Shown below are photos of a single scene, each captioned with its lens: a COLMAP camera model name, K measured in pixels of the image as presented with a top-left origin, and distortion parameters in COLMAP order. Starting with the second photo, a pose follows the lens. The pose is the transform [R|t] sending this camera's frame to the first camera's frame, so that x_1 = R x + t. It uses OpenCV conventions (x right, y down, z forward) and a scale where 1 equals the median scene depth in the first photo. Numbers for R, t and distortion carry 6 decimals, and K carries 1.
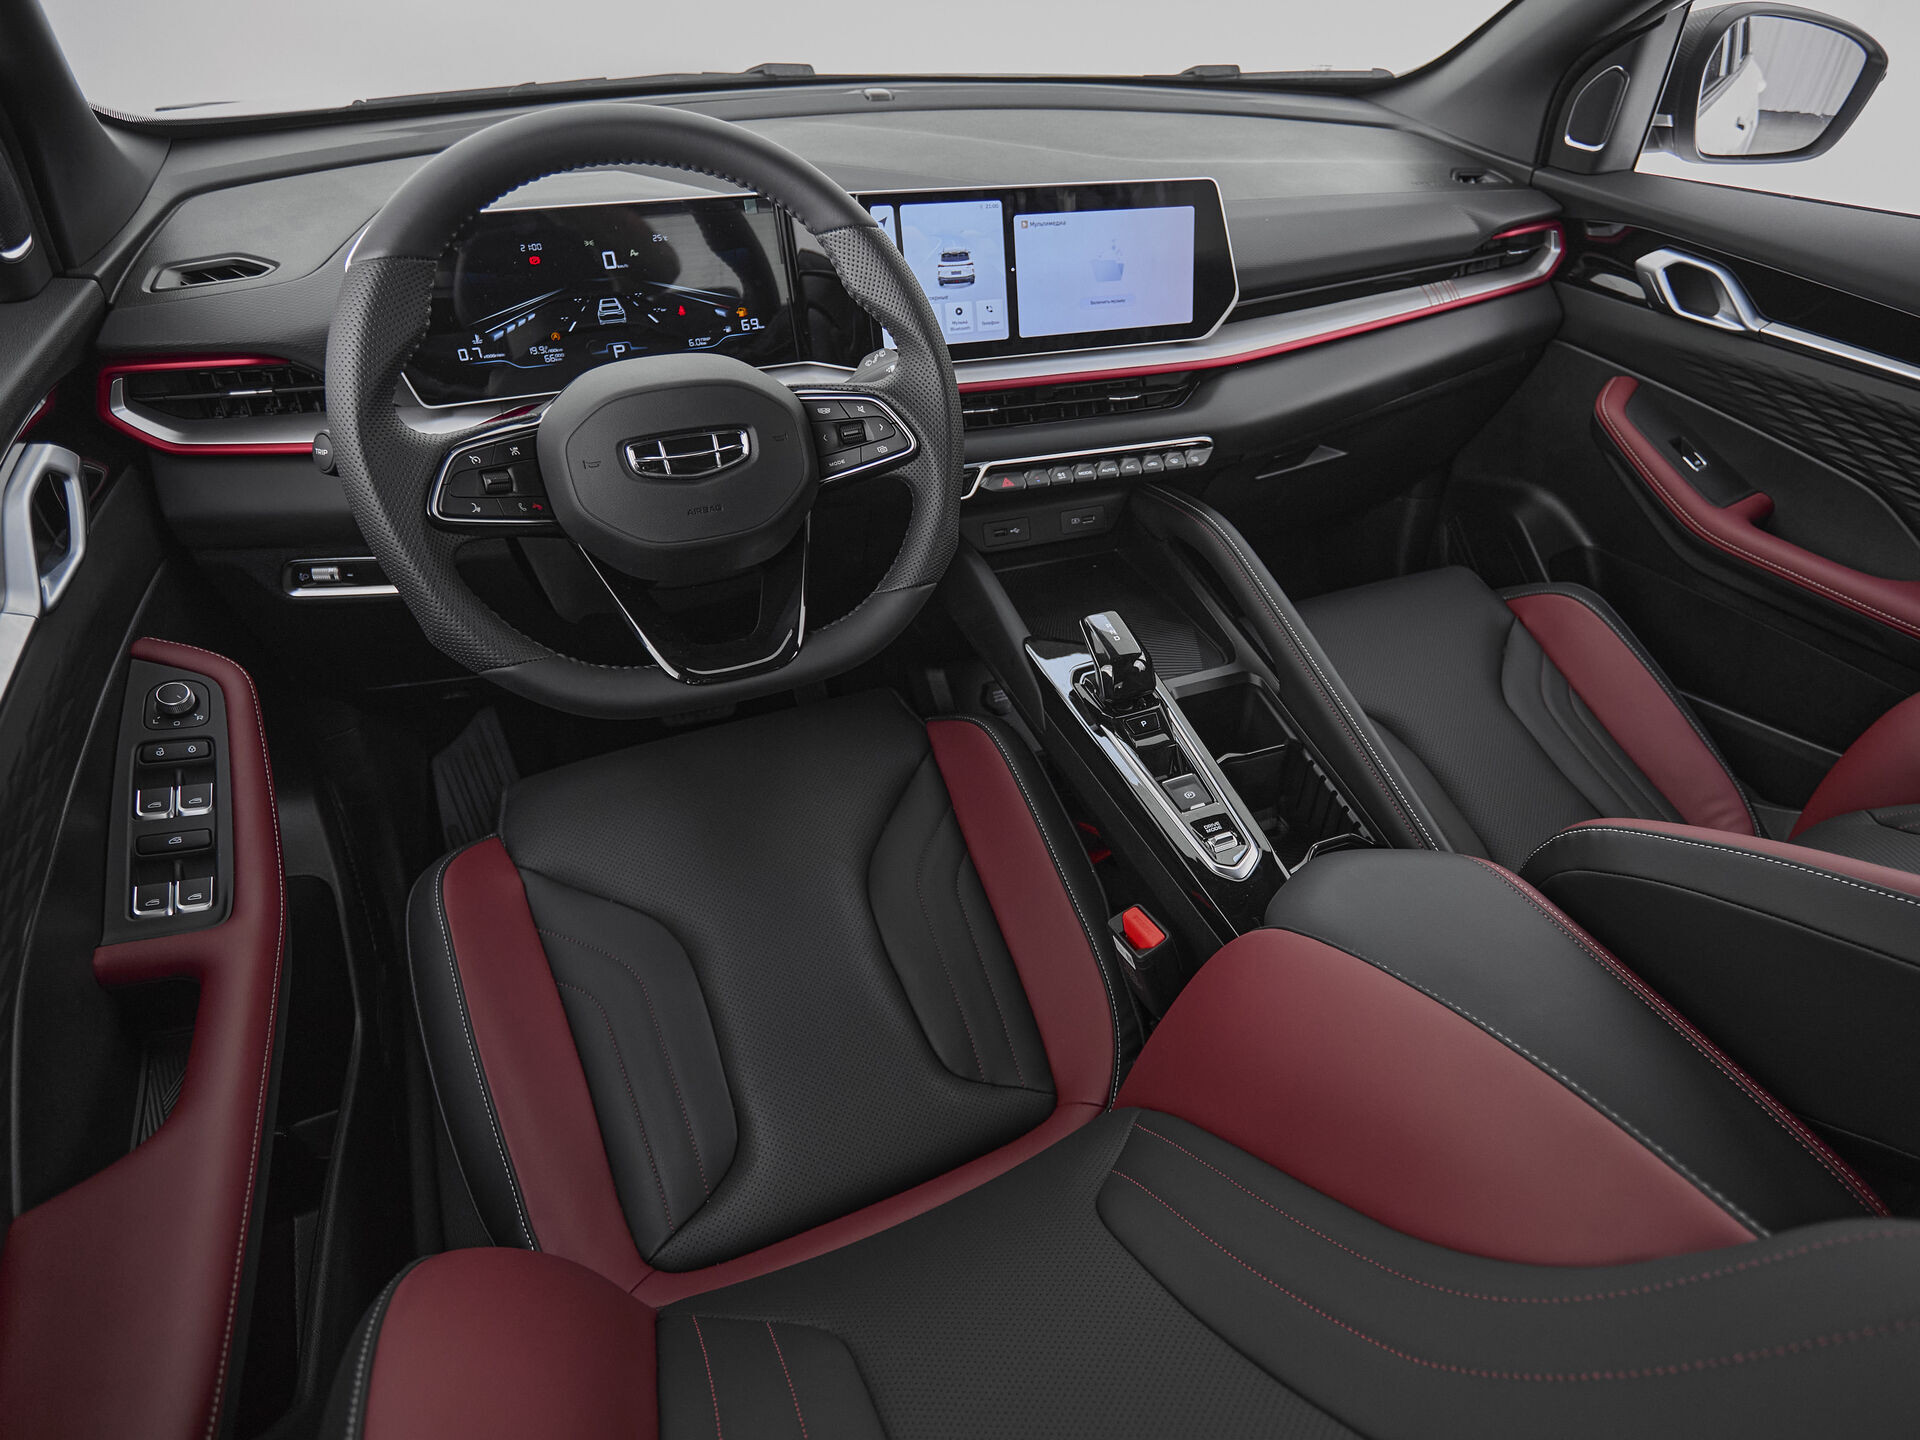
lens RADIAL K [[1132.1, 0, 1077.4], [0, 1132.1, 741.1], [0, 0, 1]] dist [0.011331, -0.009227]
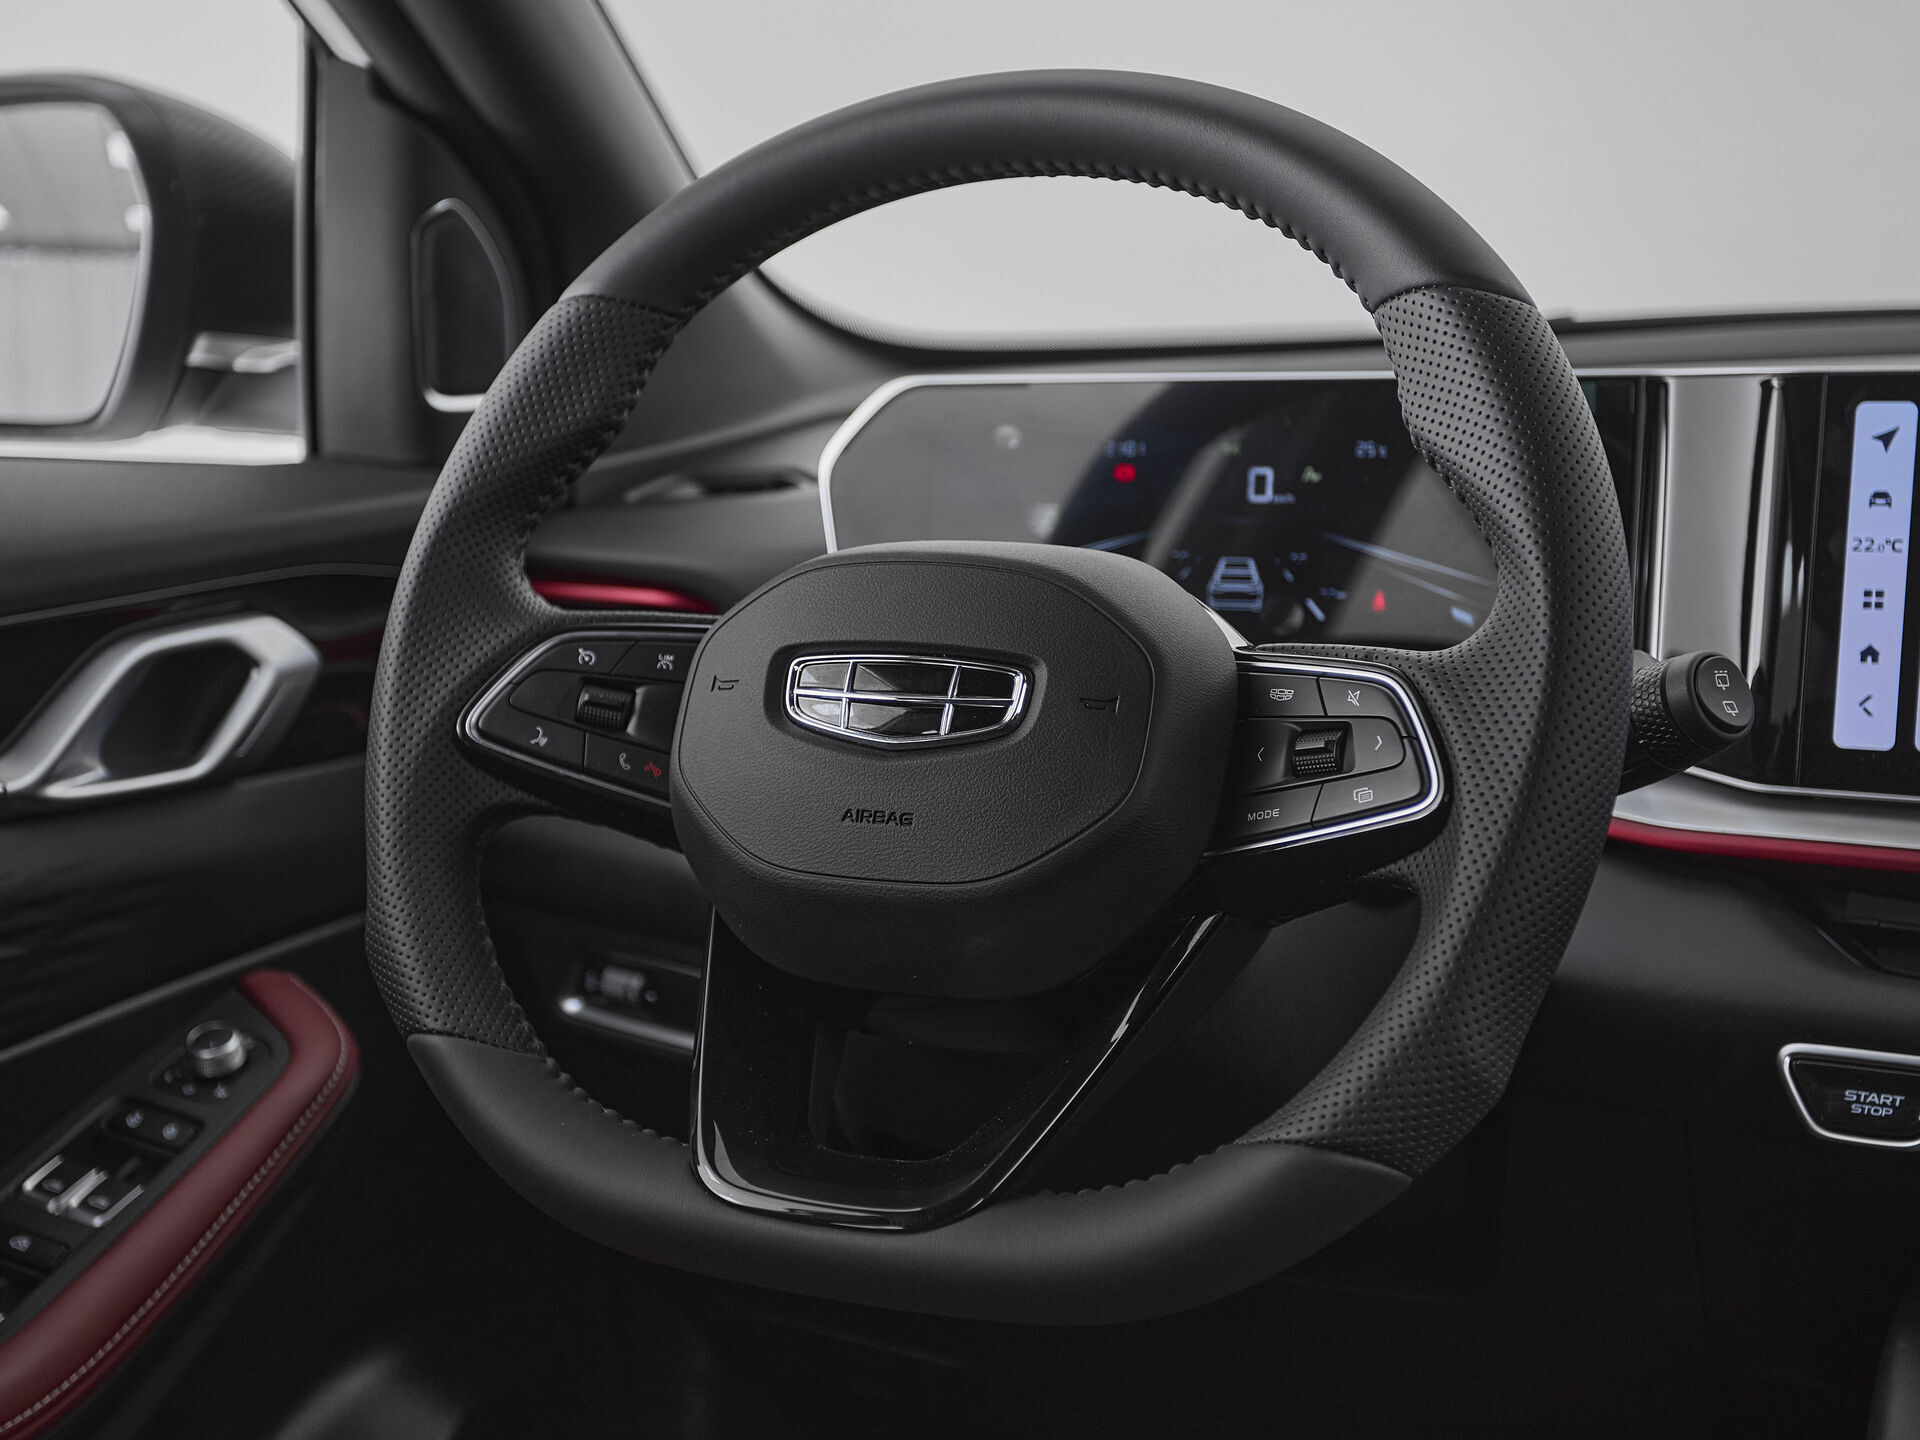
lens RADIAL K [[2741.1, 0, 888.8], [0, 2741.1, 700.9], [0, 0, 1]] dist [0.034127, 0.000000]
pose [[0.607783, 0.059430, -0.791876, 0.376408], [-0.447900, 0.849093, -0.280049, 0.037174], [0.655732, 0.524890, 0.542683, 0.310655]]
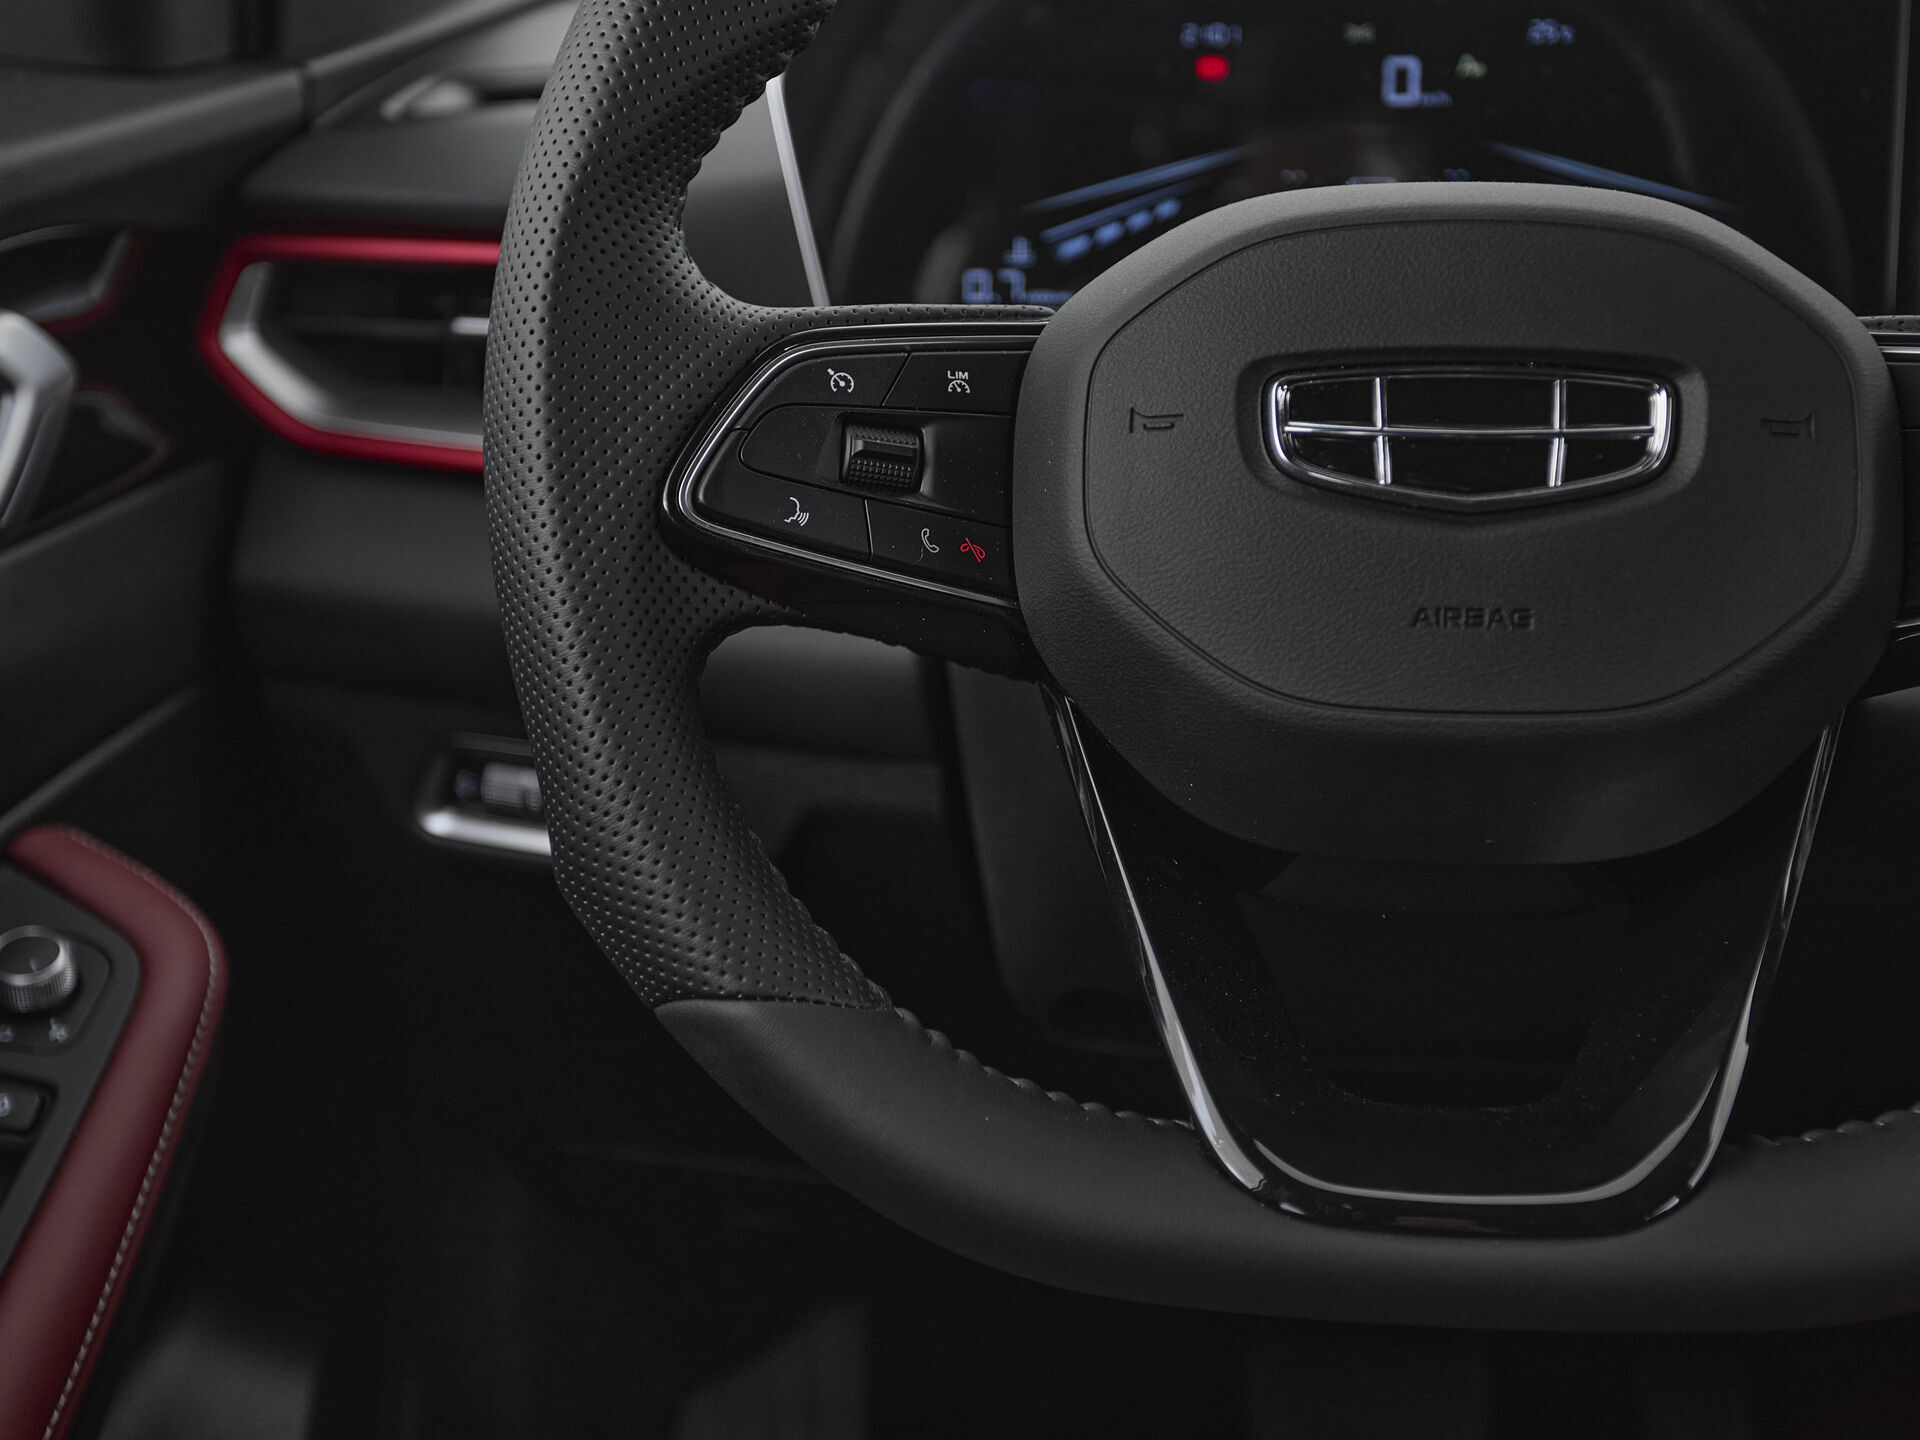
lens RADIAL K [[2741.1, 0, 911.5], [0, 2741.1, 675.3], [0, 0, 1]] dist [0.034127, 0.000000]
pose [[0.839538, 0.104373, -0.533182, -0.056842], [-0.290925, 0.915182, -0.278934, 0.033480], [0.458846, 0.389291, 0.798695, 0.291020]]
